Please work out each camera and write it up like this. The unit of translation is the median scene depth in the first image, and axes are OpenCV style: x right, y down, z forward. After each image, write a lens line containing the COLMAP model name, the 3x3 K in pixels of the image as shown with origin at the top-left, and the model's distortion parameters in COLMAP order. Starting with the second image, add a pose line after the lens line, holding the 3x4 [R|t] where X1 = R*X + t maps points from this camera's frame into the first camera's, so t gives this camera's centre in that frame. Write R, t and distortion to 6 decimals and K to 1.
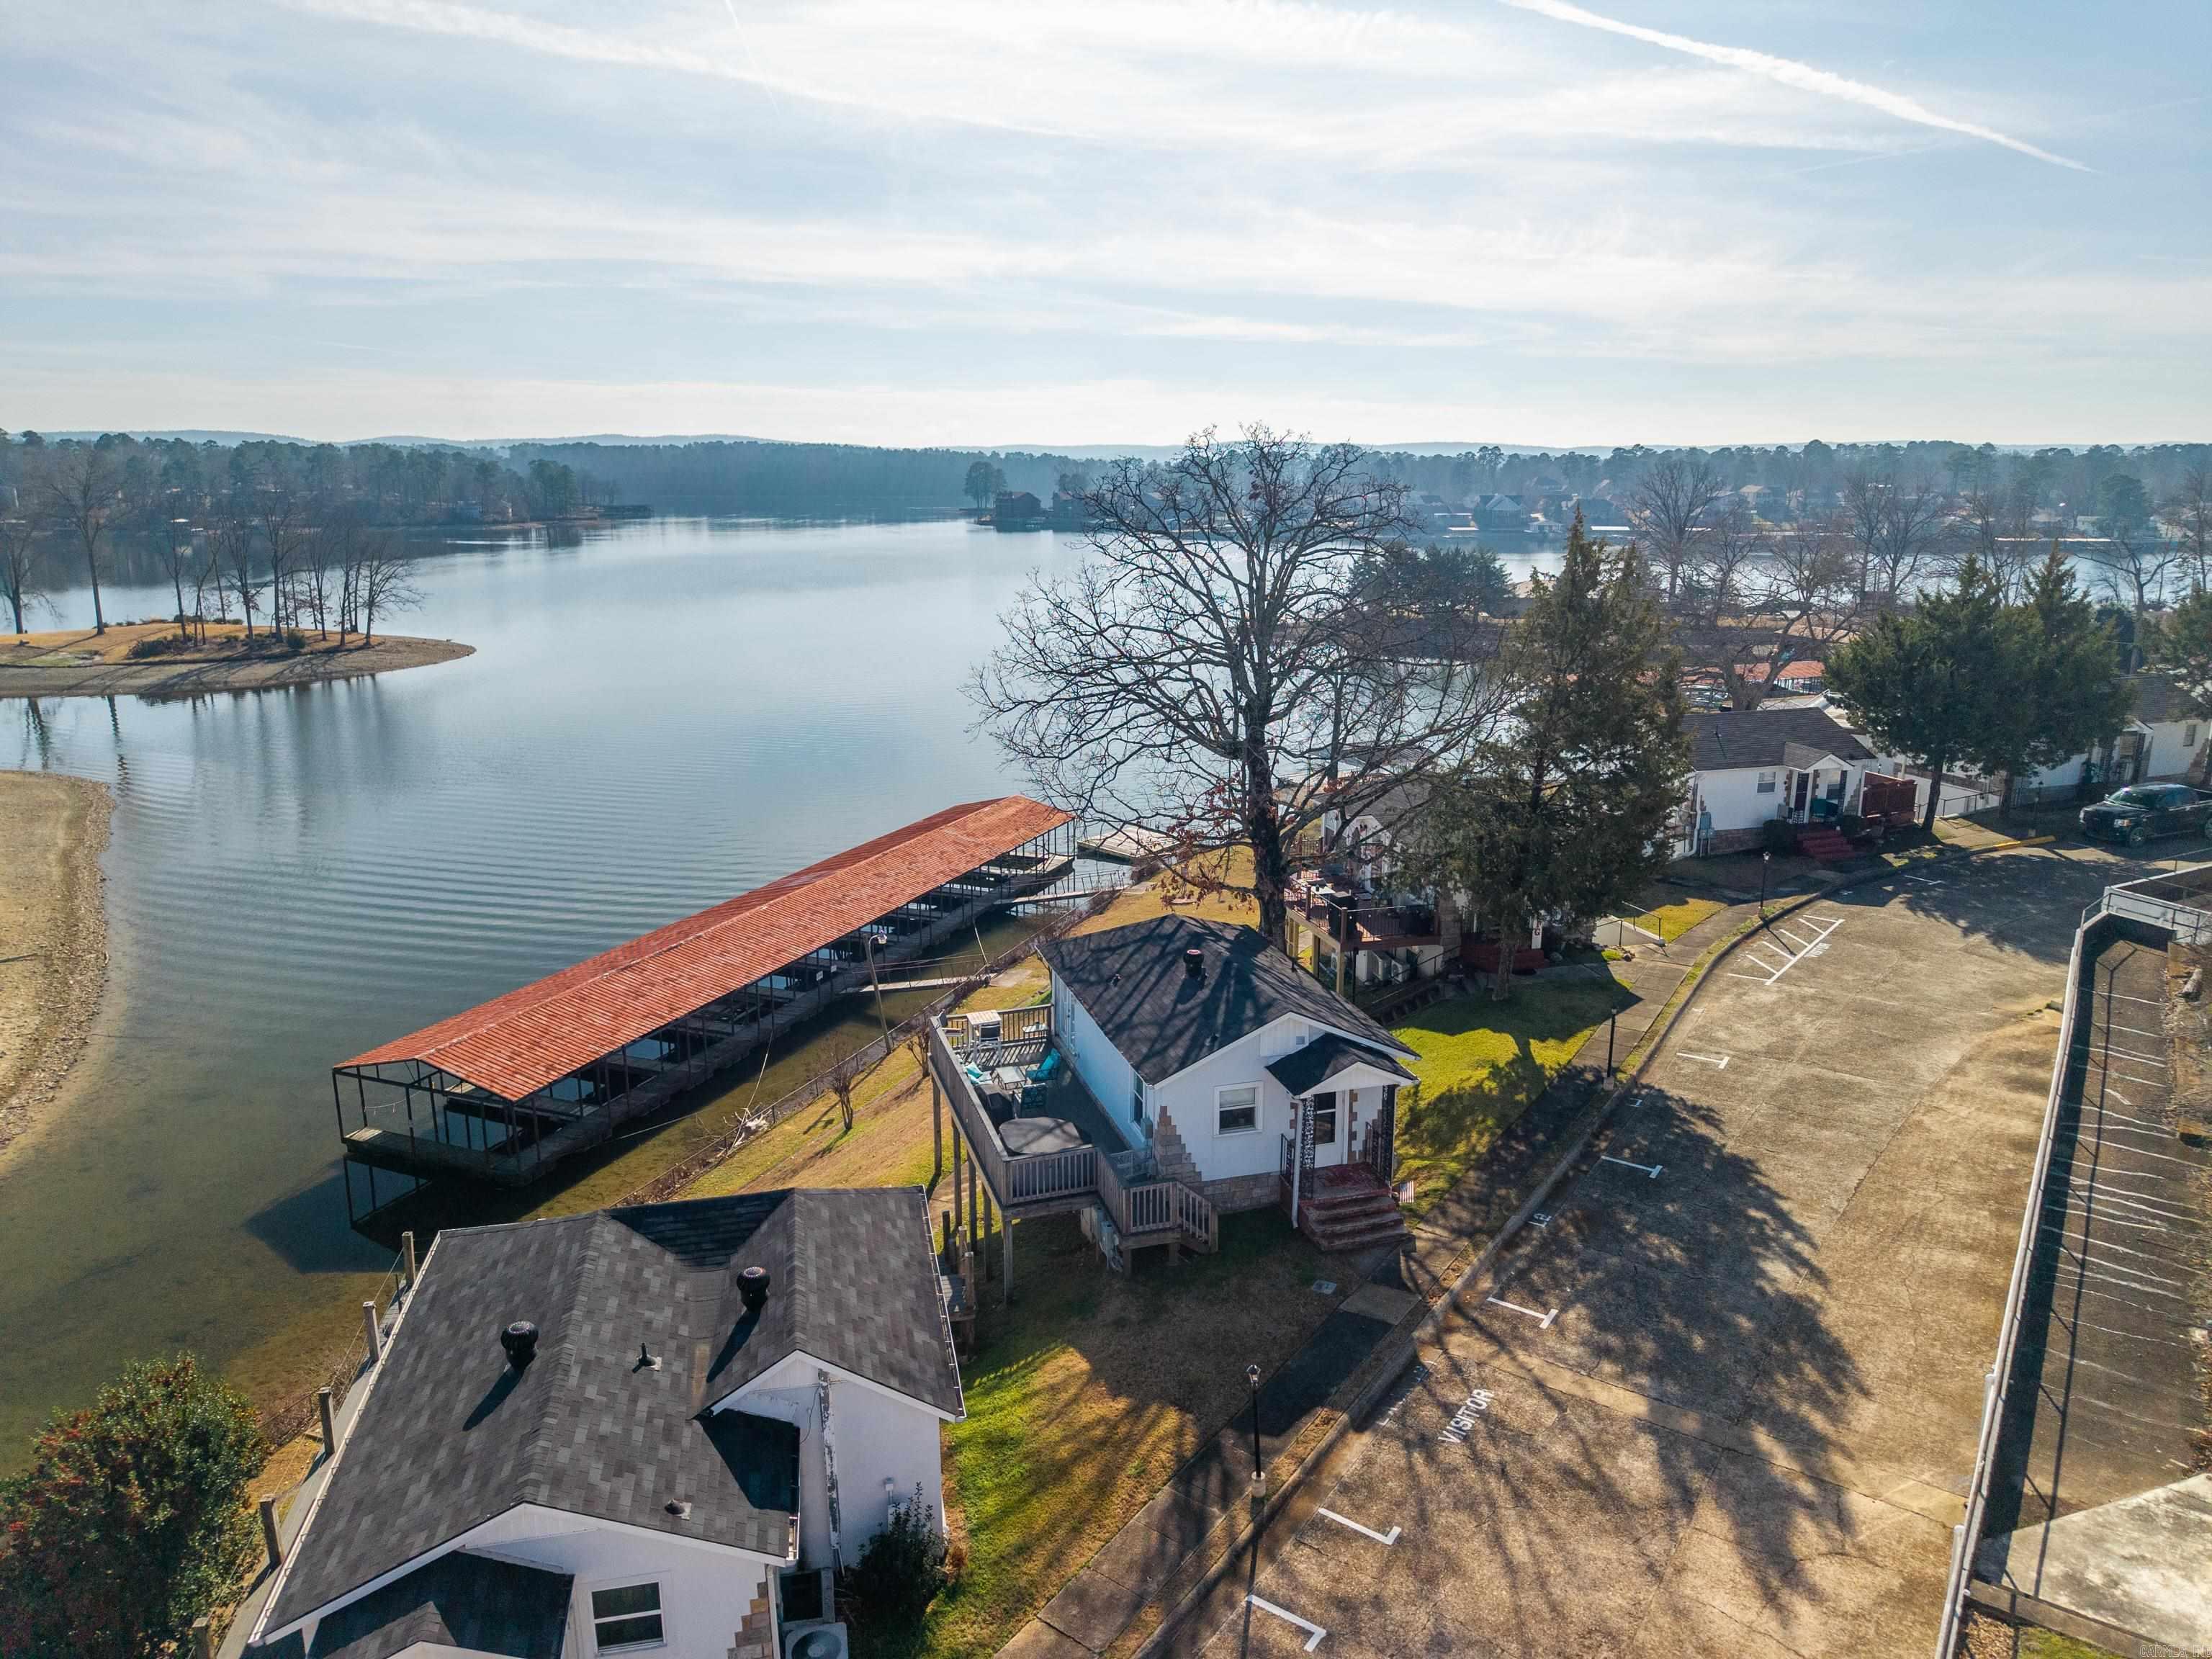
lens RADIAL K [[1467.0, 0, 1106.0], [0, 1467.0, 829.5], [0, 0, 1]] dist [0.076906, -0.073588]
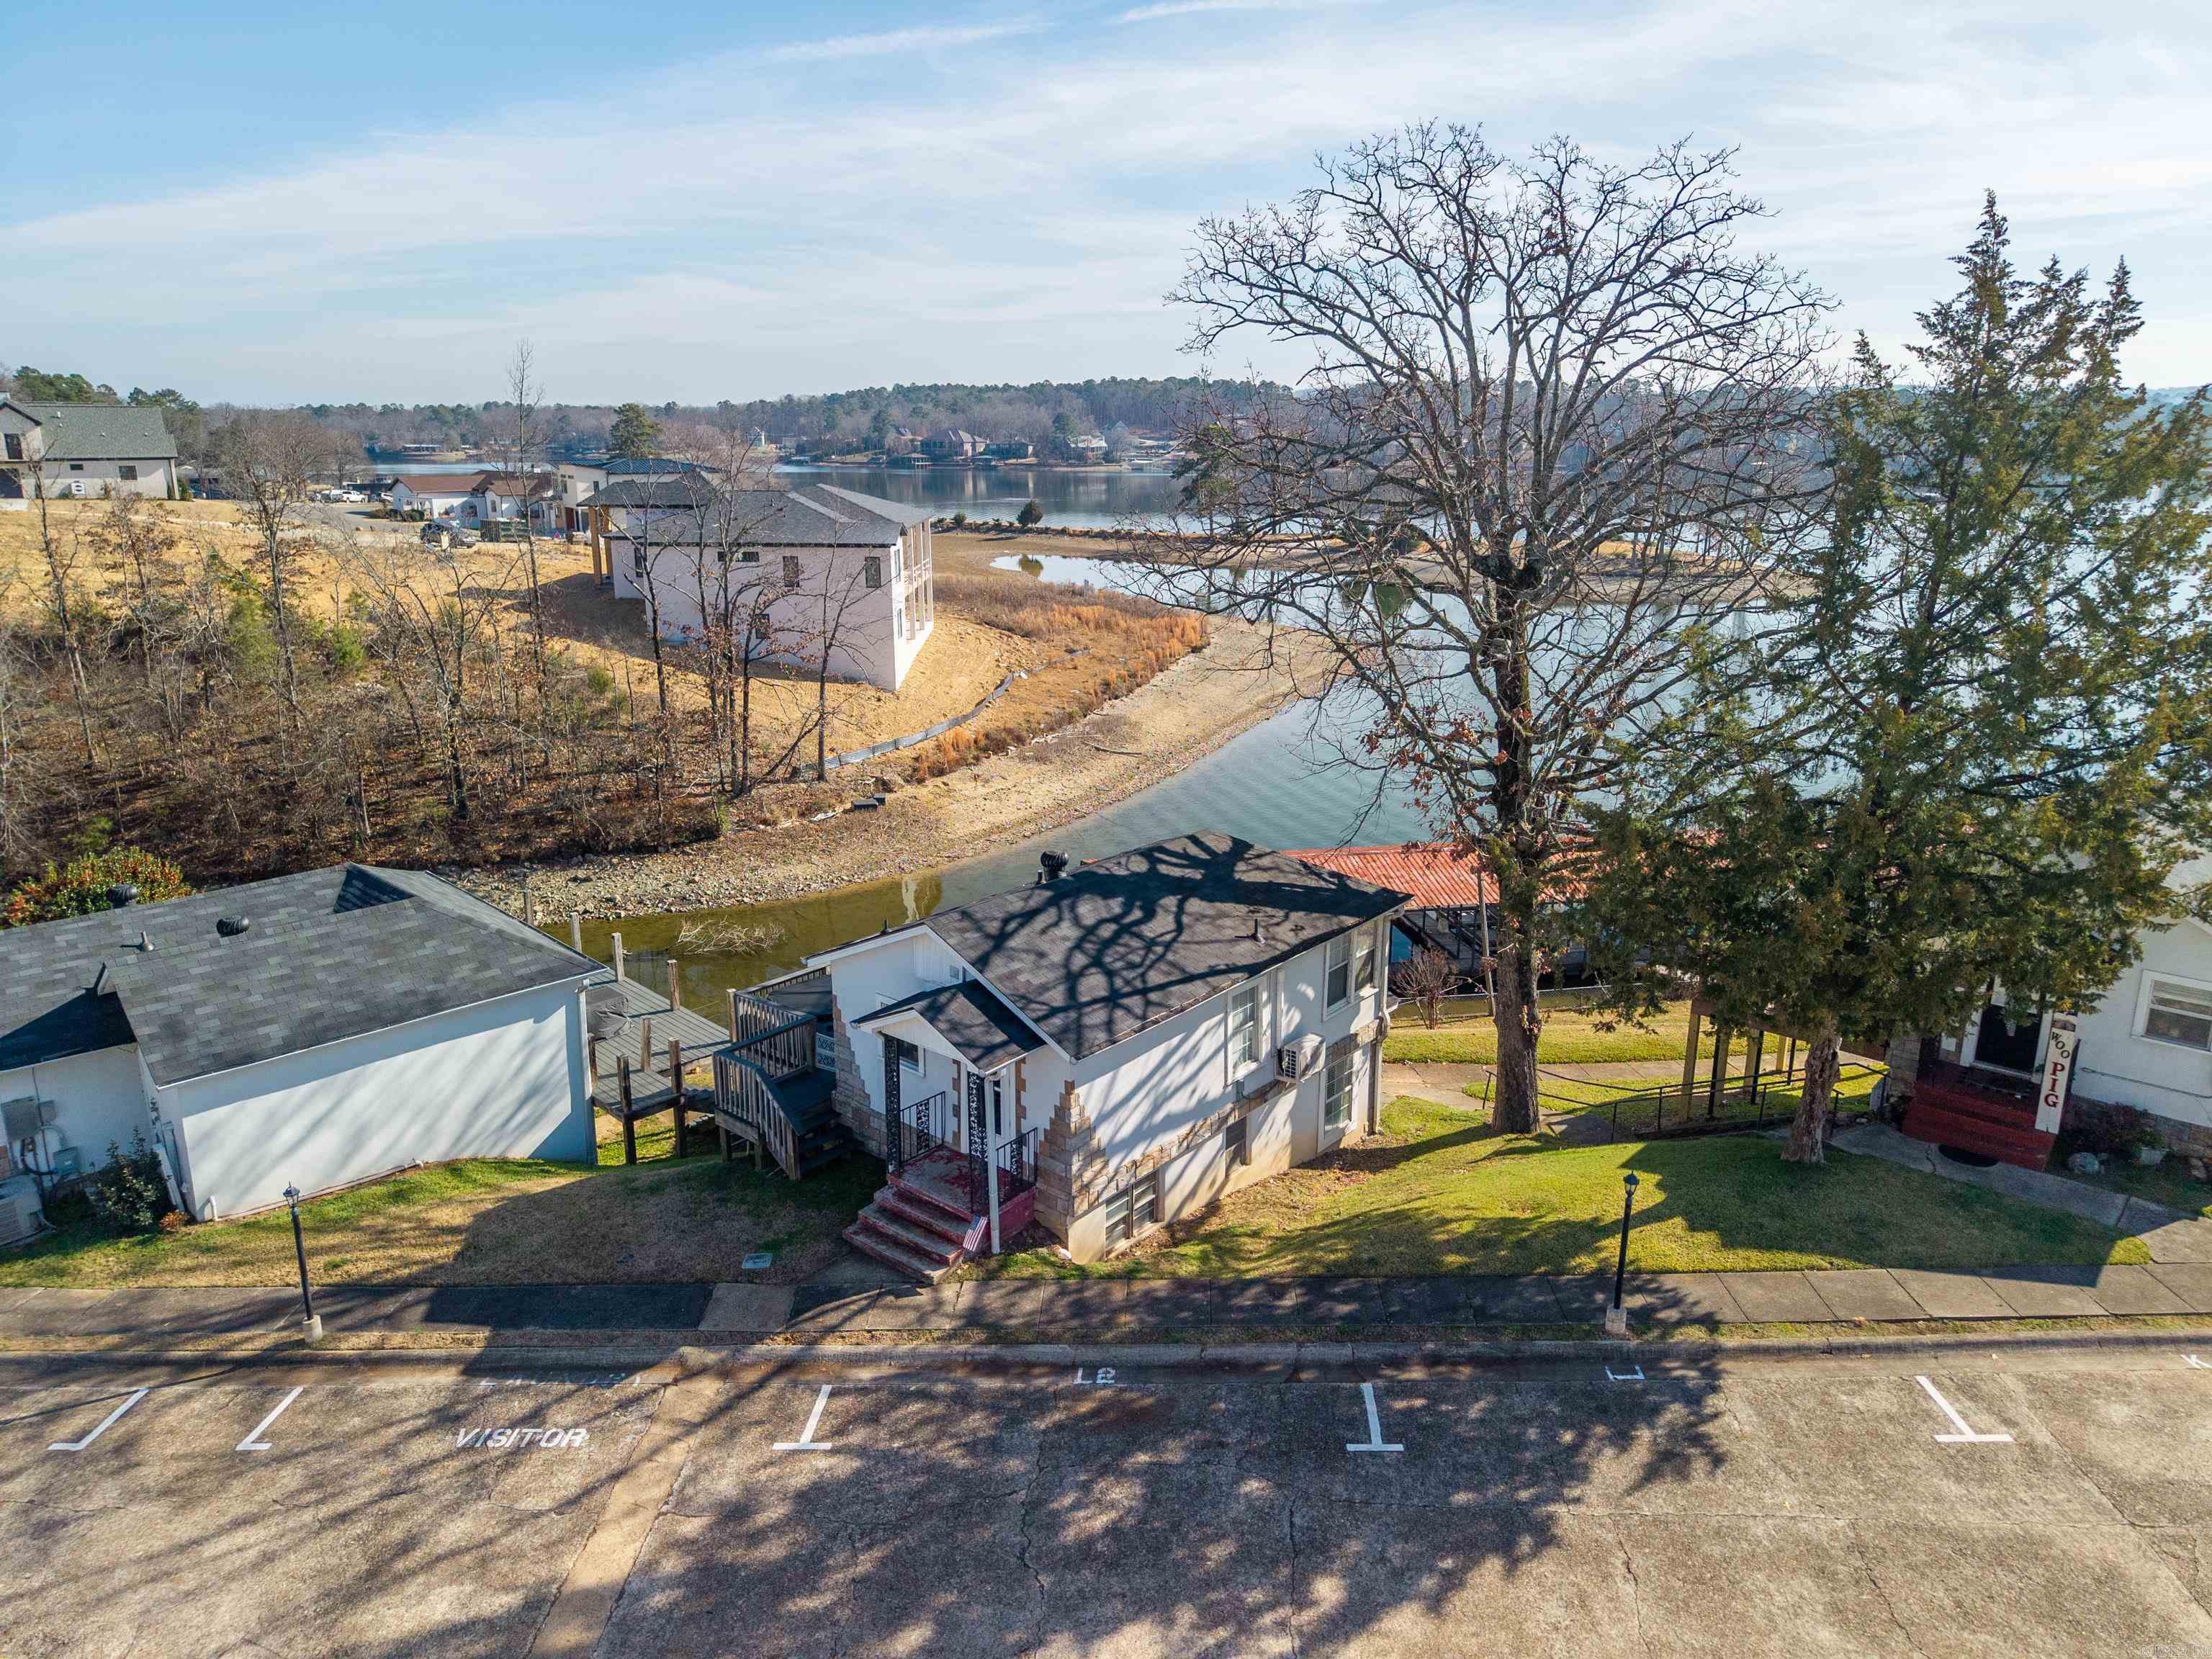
lens RADIAL K [[1467.0, 0, 1106.0], [0, 1467.0, 829.5], [0, 0, 1]] dist [0.076906, -0.073588]
pose [[0.536799, 0.213322, -0.816297, 0.810383], [-0.195812, 0.972591, 0.125400, -0.031652], [0.820673, 0.092526, 0.563857, 0.704518]]
